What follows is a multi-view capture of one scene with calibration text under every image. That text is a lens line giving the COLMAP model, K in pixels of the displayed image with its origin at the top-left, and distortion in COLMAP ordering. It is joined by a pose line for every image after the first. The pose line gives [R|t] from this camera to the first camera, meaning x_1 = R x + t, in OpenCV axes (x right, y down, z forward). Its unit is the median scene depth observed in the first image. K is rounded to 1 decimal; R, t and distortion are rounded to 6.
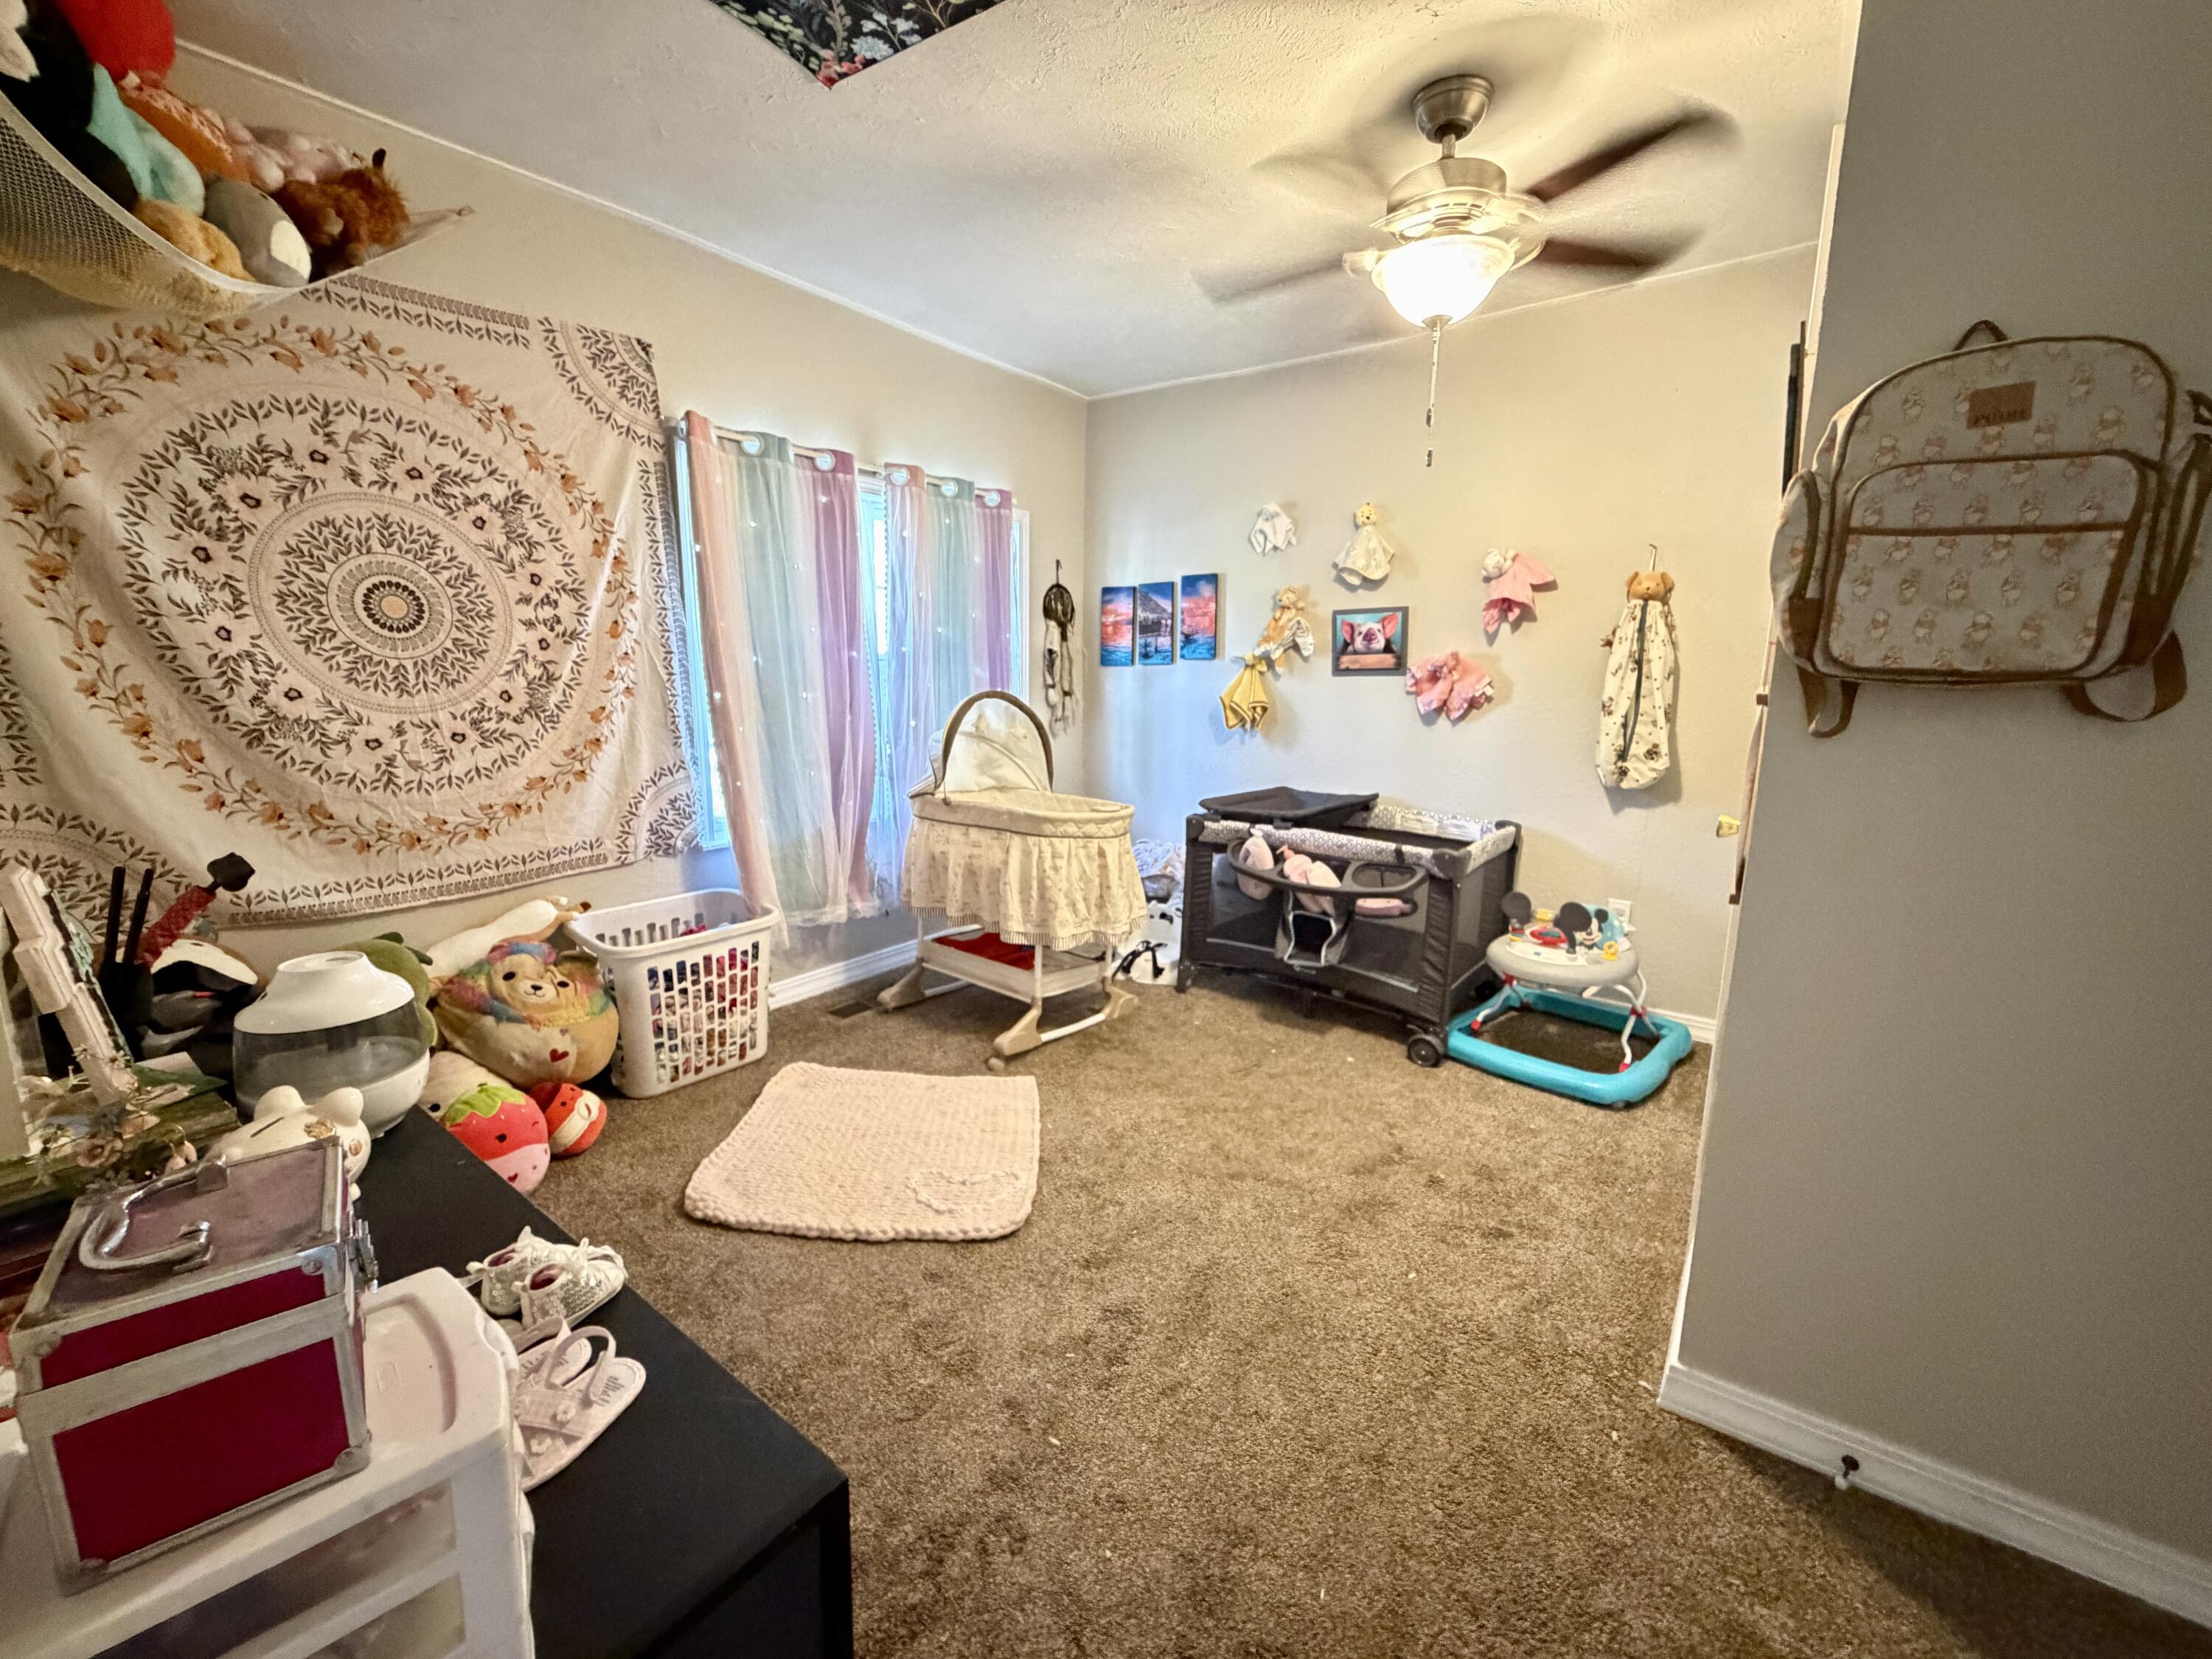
lens RADIAL K [[883.2, 0, 1101.0], [0, 883.2, 828.5], [0, 0, 1]] dist [-0.002171, 0.001145]
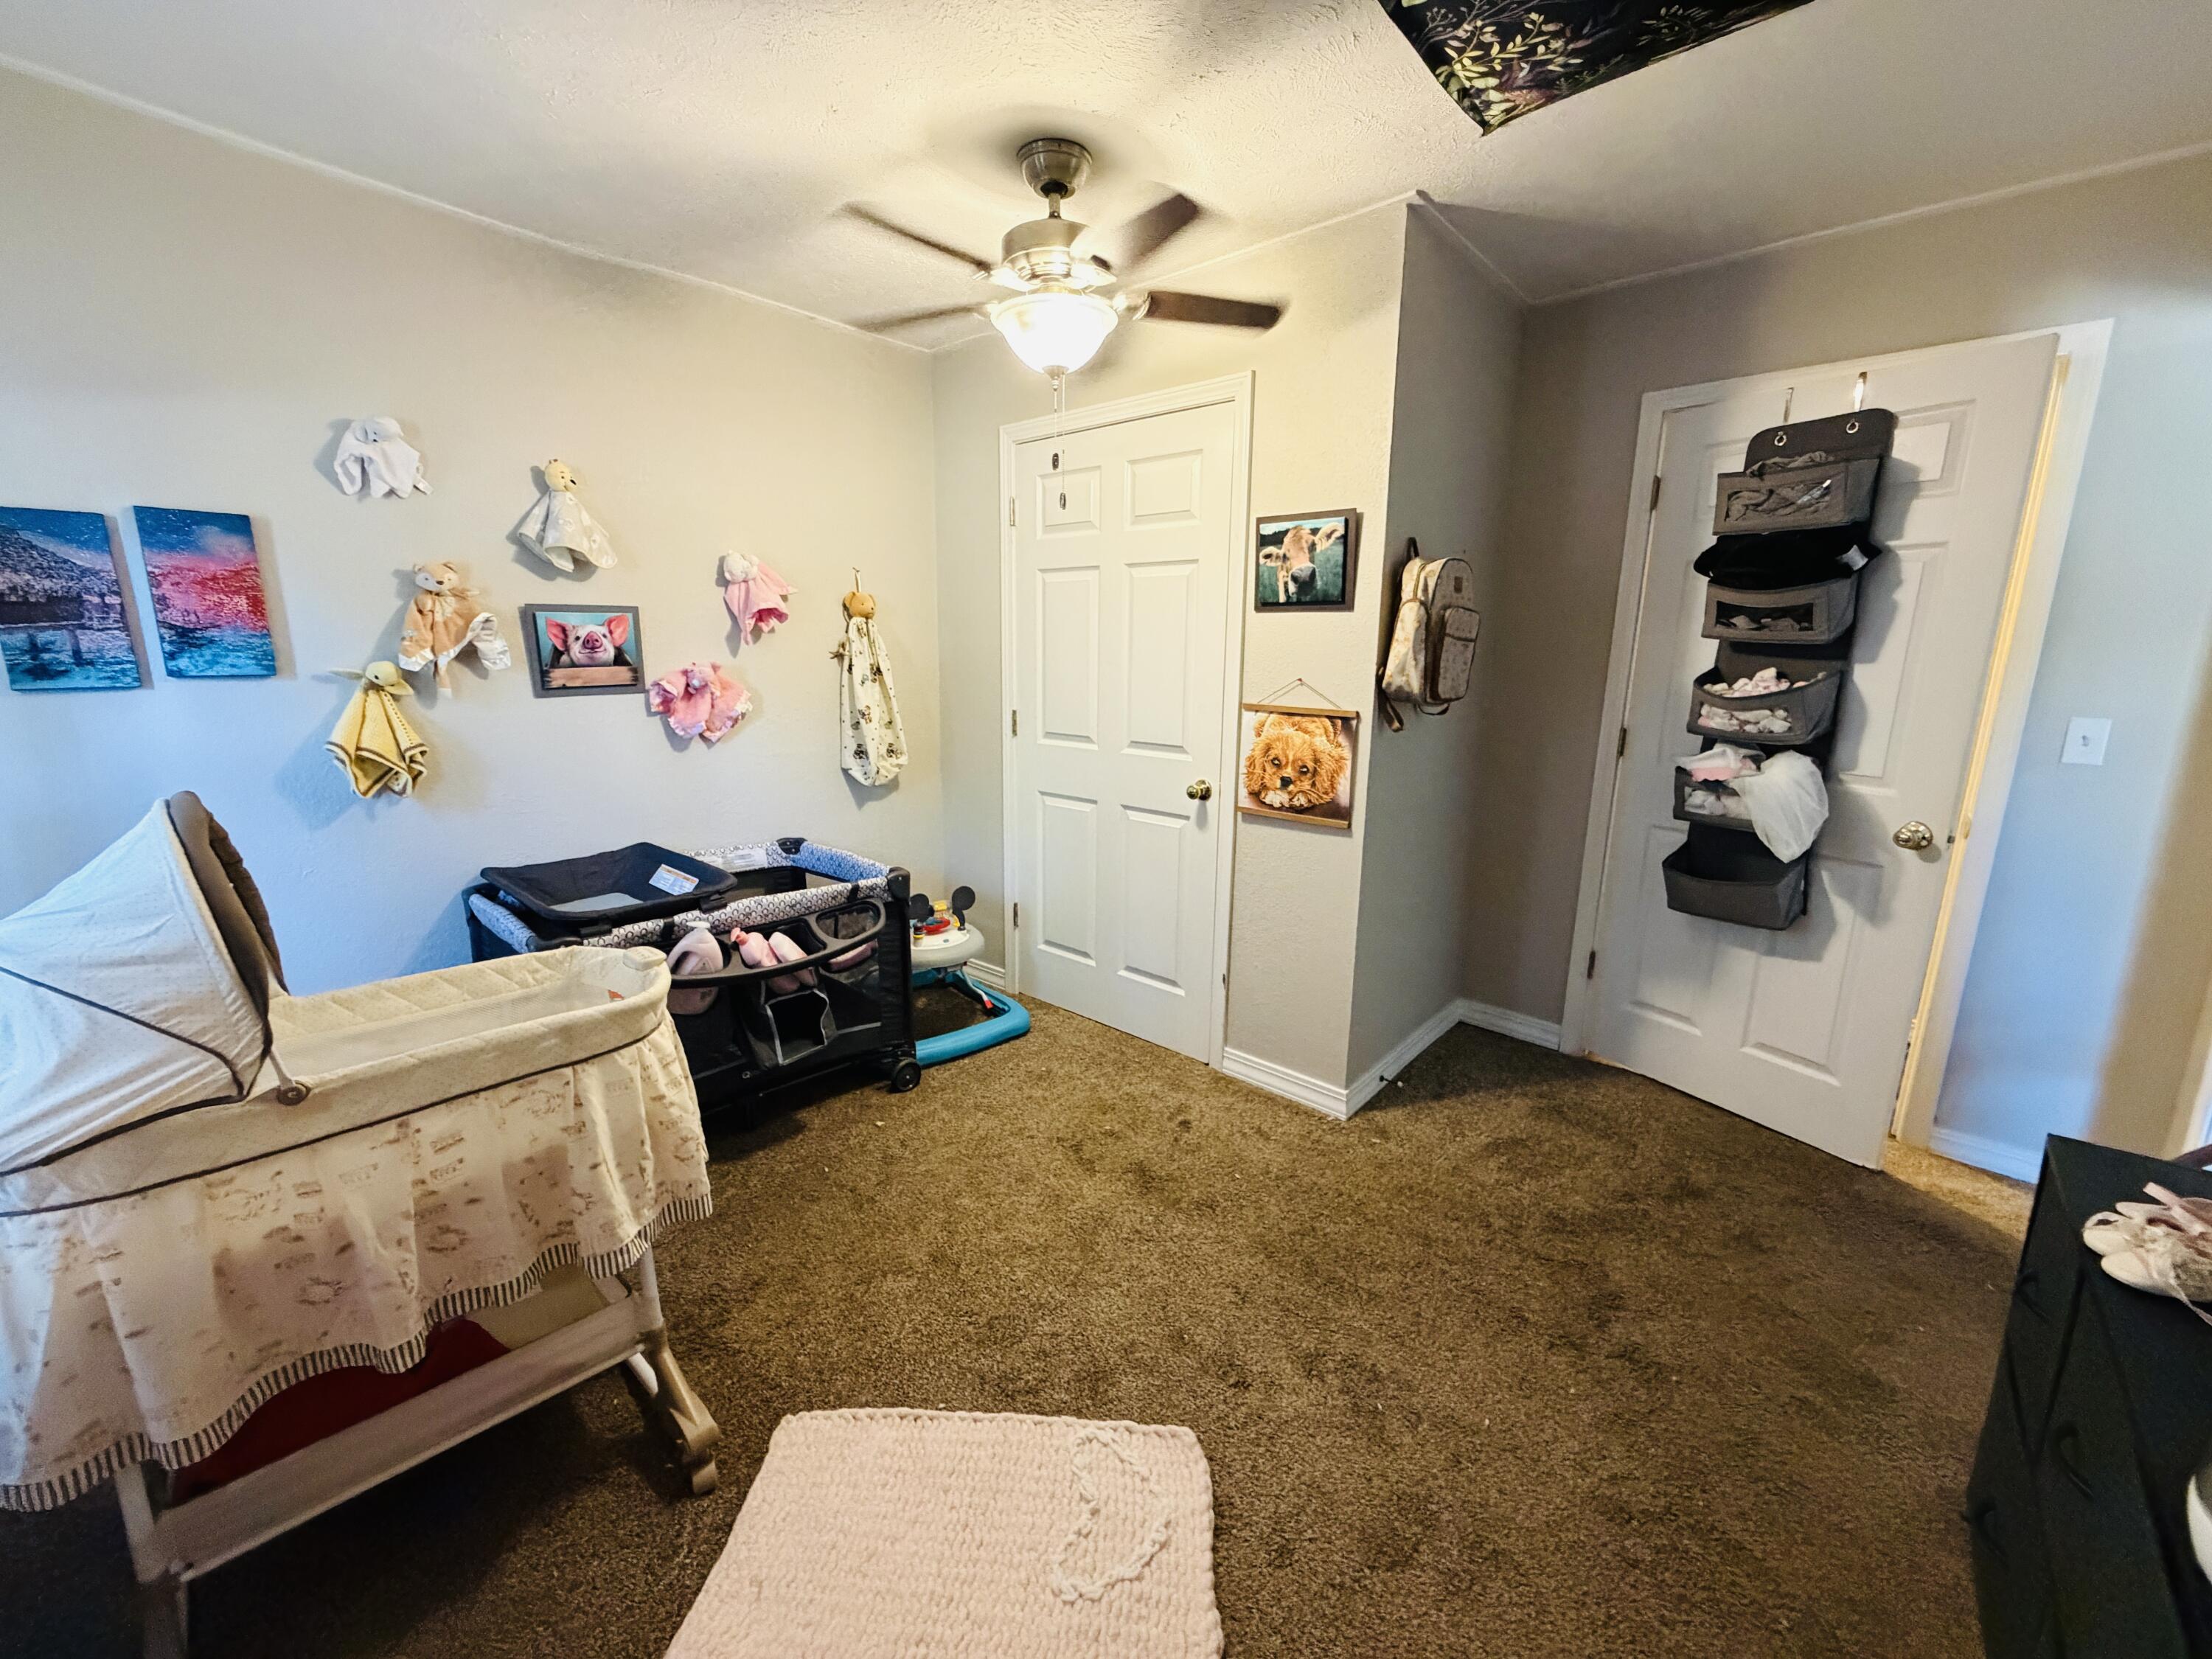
lens RADIAL K [[883.2, 0, 1097.5], [0, 883.2, 833.9], [0, 0, 1]] dist [-0.002171, 0.001145]
pose [[0.078896, -0.207548, 0.975038, -0.435432], [0.170371, 0.966504, 0.191946, -0.134961], [-0.982216, 0.150975, 0.111614, 0.532236]]
